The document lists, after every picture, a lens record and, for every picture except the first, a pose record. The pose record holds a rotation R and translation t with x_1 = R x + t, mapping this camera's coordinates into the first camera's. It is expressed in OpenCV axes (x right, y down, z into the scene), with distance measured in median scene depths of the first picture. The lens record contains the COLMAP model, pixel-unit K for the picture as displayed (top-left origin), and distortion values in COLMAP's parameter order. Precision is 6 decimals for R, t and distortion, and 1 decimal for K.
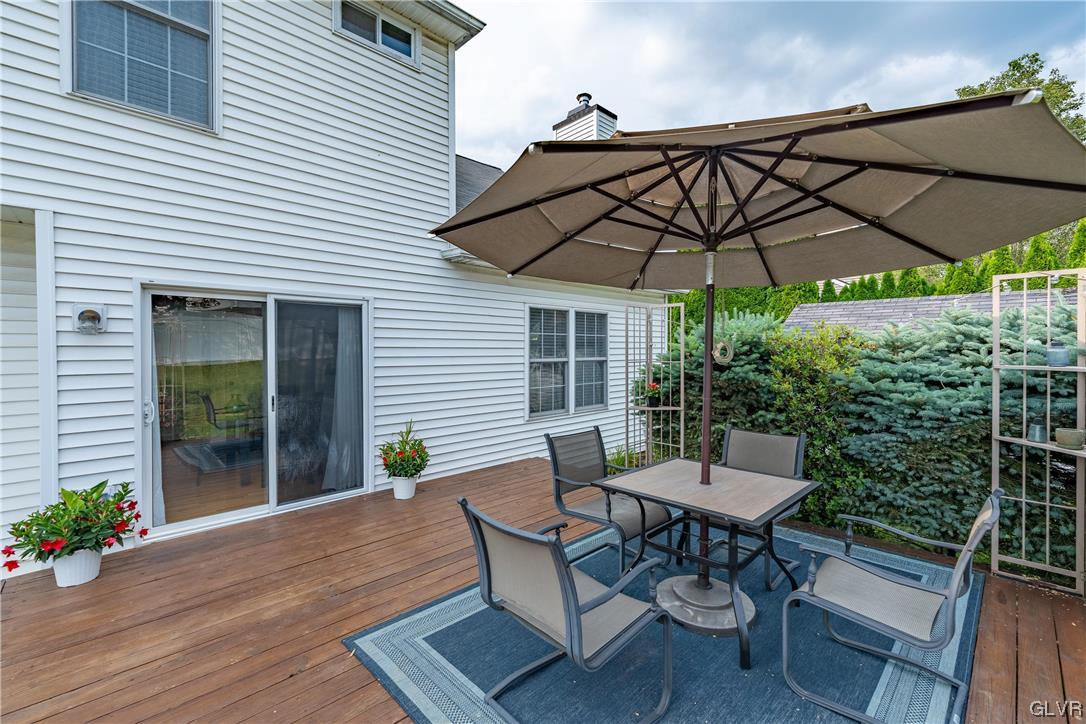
lens RADIAL K [[465.1, 0, 543.0], [0, 465.1, 362.0], [0, 0, 1]] dist [-0.000433, 0.000035]
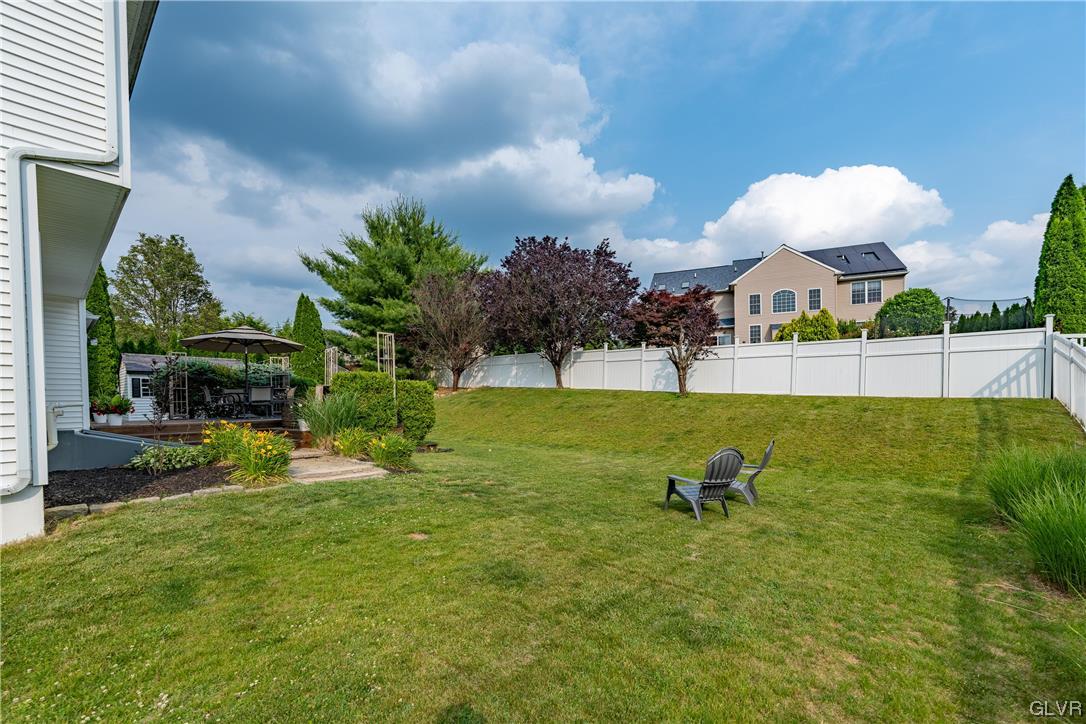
lens RADIAL K [[457.3, 0, 544.6], [0, 457.3, 413.1], [0, 0, 1]] dist [-0.000322, -0.000277]
pose [[-0.058396, -0.022854, 0.998032, -2.999035], [0.037671, 0.998975, 0.025080, 0.293933], [-0.997582, 0.039062, -0.057475, -1.206448]]
